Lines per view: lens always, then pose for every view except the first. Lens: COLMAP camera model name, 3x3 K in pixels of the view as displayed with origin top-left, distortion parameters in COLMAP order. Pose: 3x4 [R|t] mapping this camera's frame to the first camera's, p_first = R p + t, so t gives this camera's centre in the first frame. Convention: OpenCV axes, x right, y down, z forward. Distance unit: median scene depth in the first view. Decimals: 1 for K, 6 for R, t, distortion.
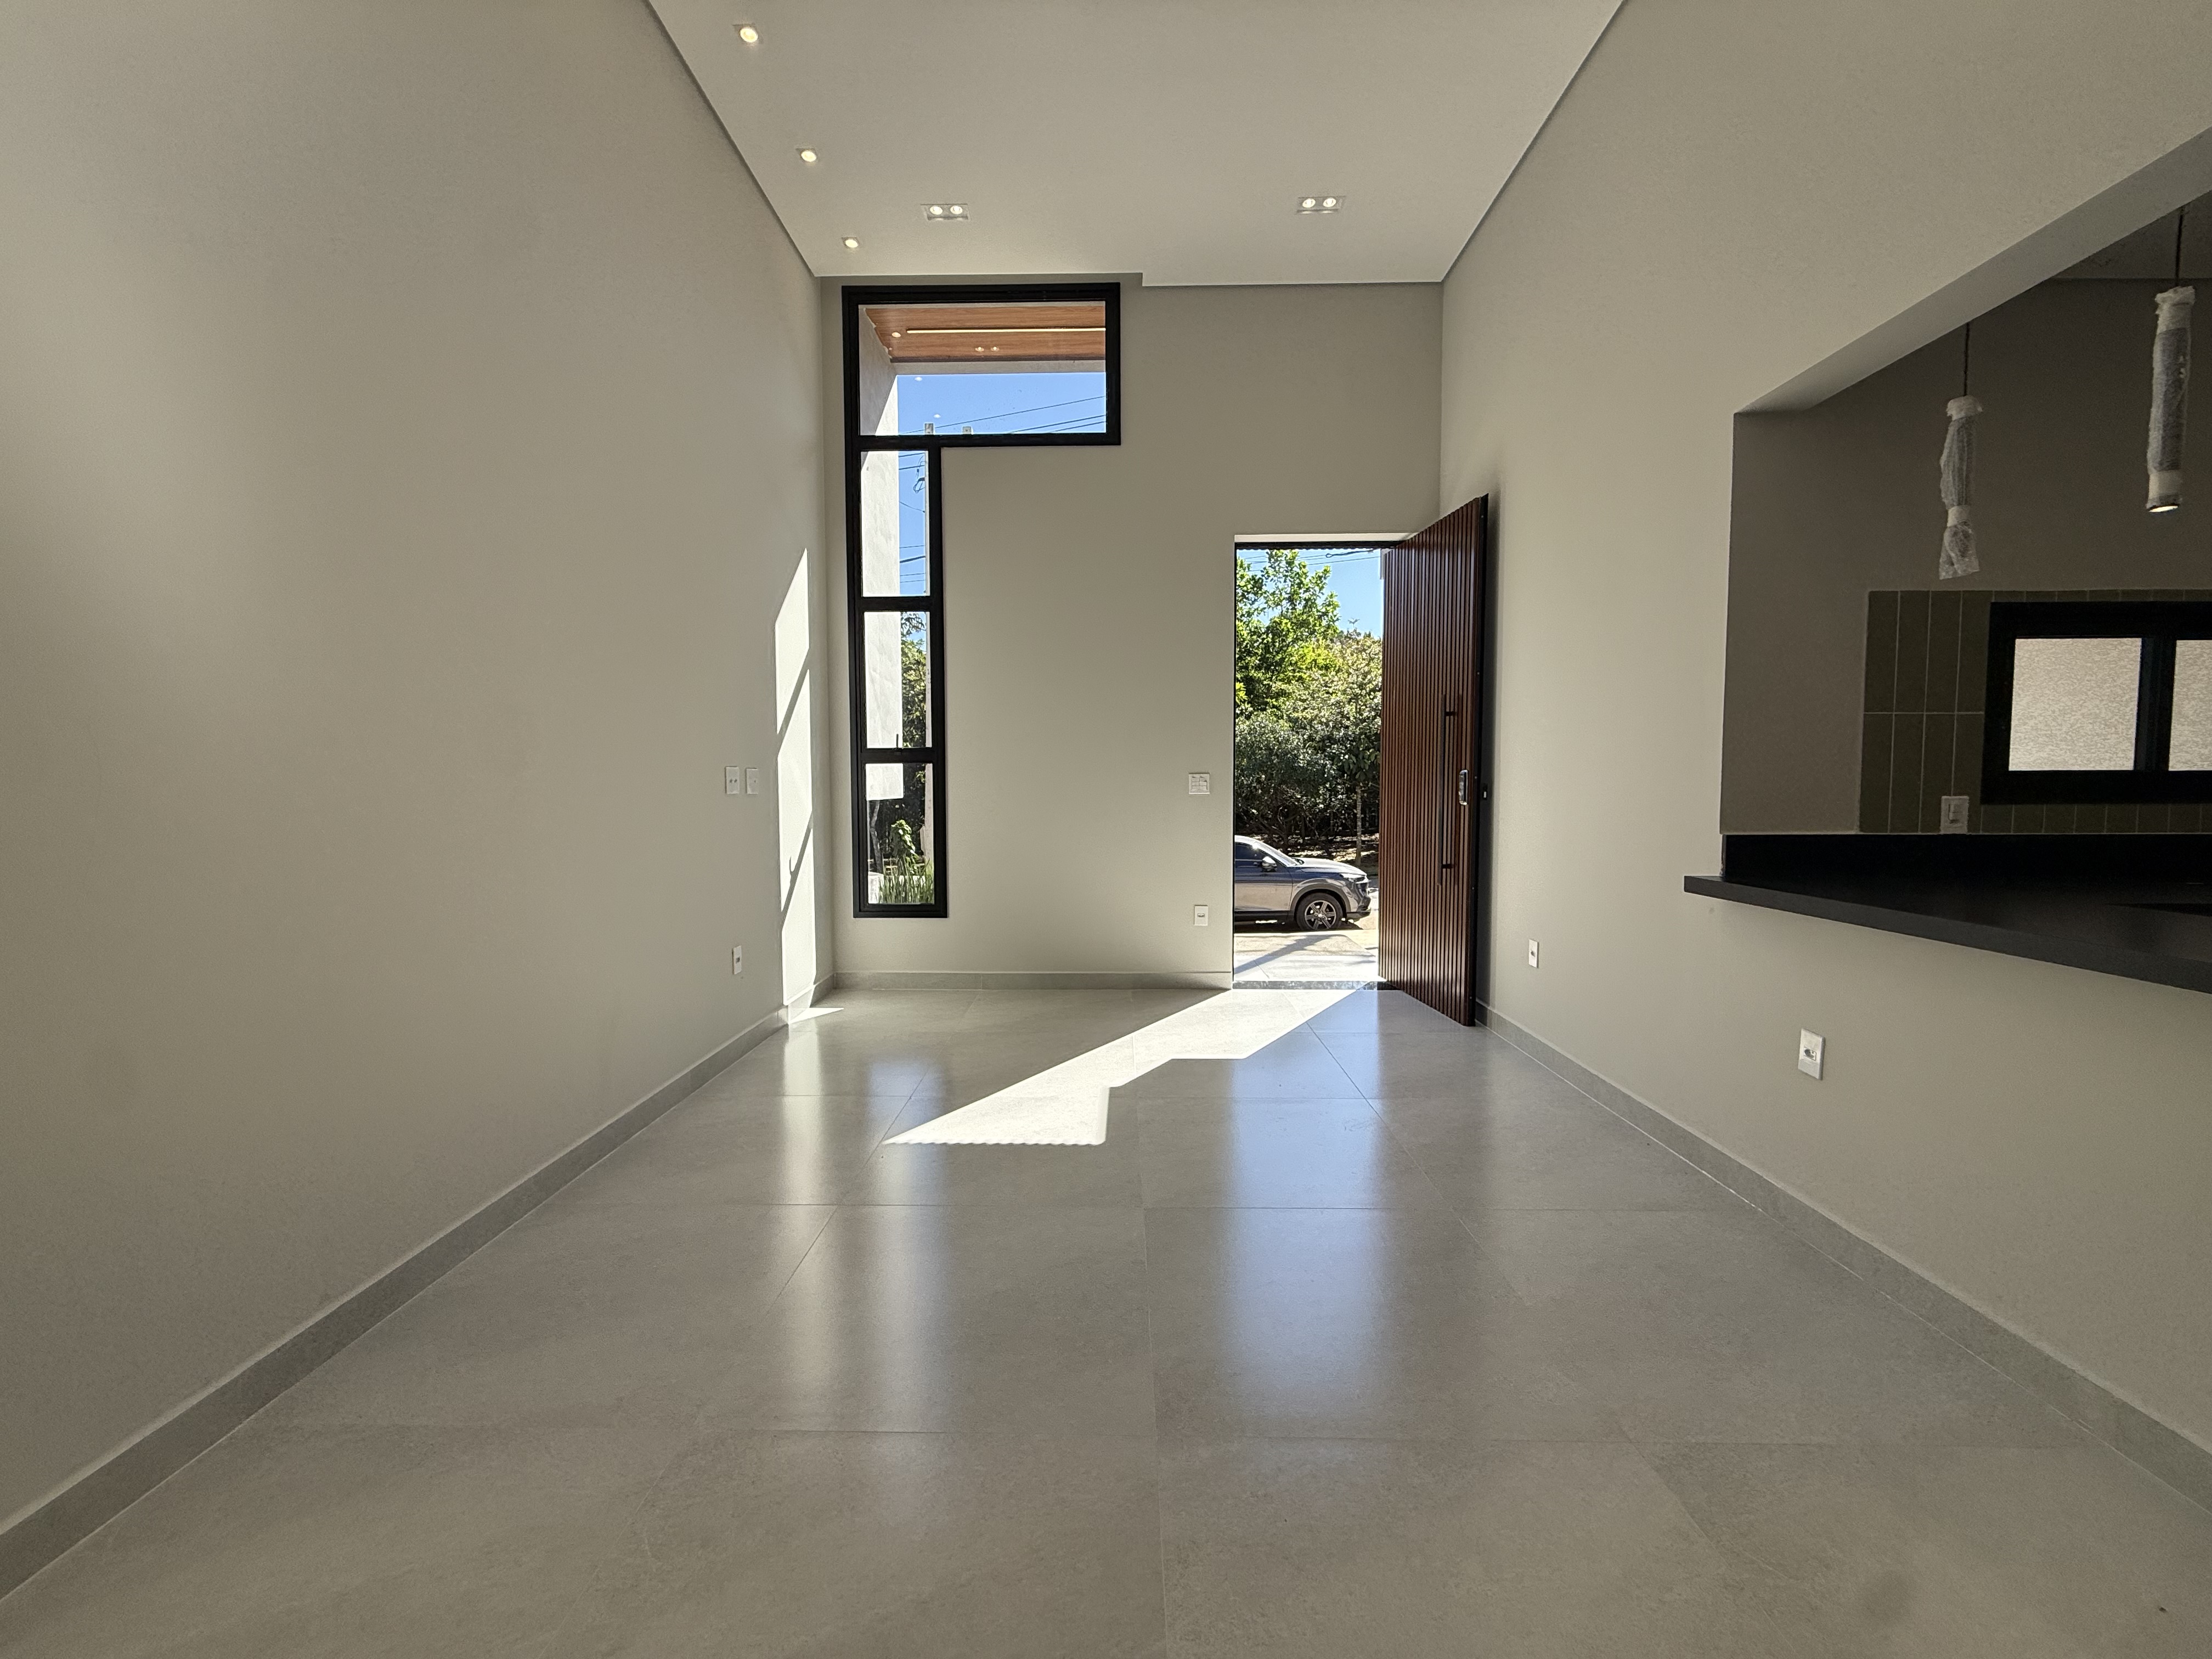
lens RADIAL K [[876.5, 0, 1104.8], [0, 876.5, 824.7], [0, 0, 1]] dist [-0.000739, 0.000122]
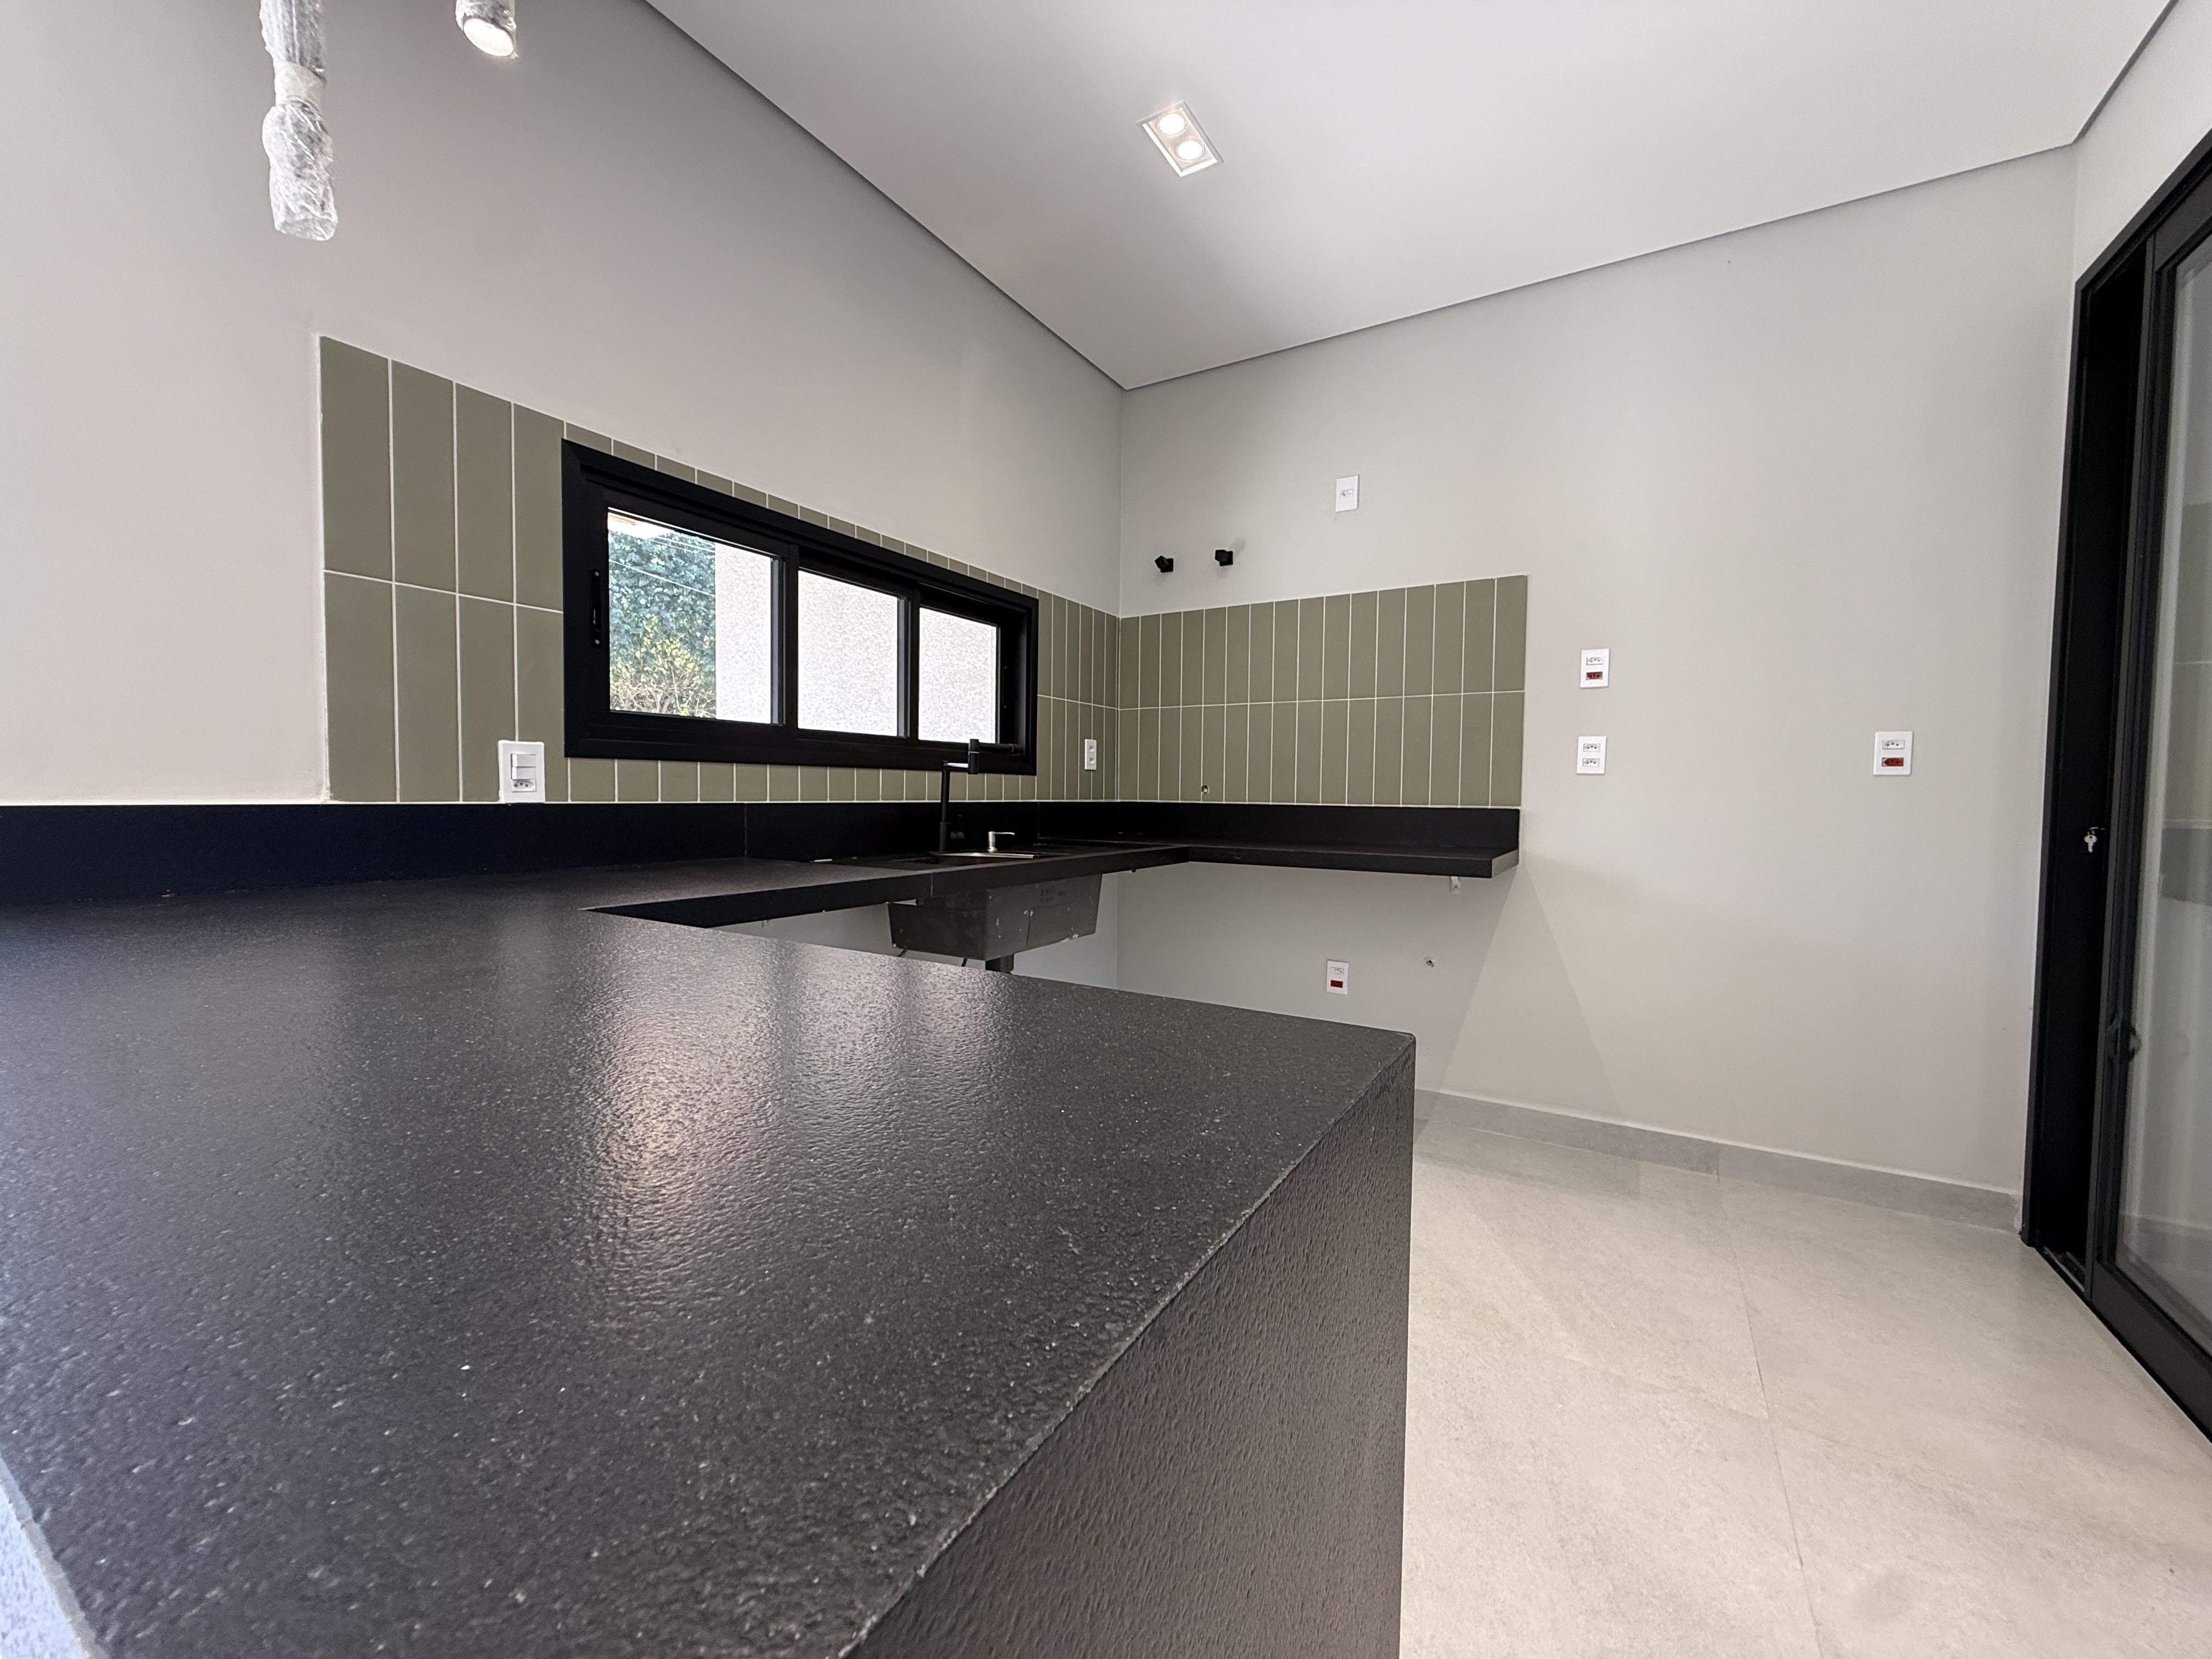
lens RADIAL K [[876.5, 0, 1095.9], [0, 876.5, 828.4], [0, 0, 1]] dist [-0.000739, 0.000122]
pose [[0.505883, -0.025929, 0.862212, 0.639526], [0.028267, 0.999510, 0.013473, 0.031295], [-0.862139, 0.017556, 0.506368, 0.340275]]
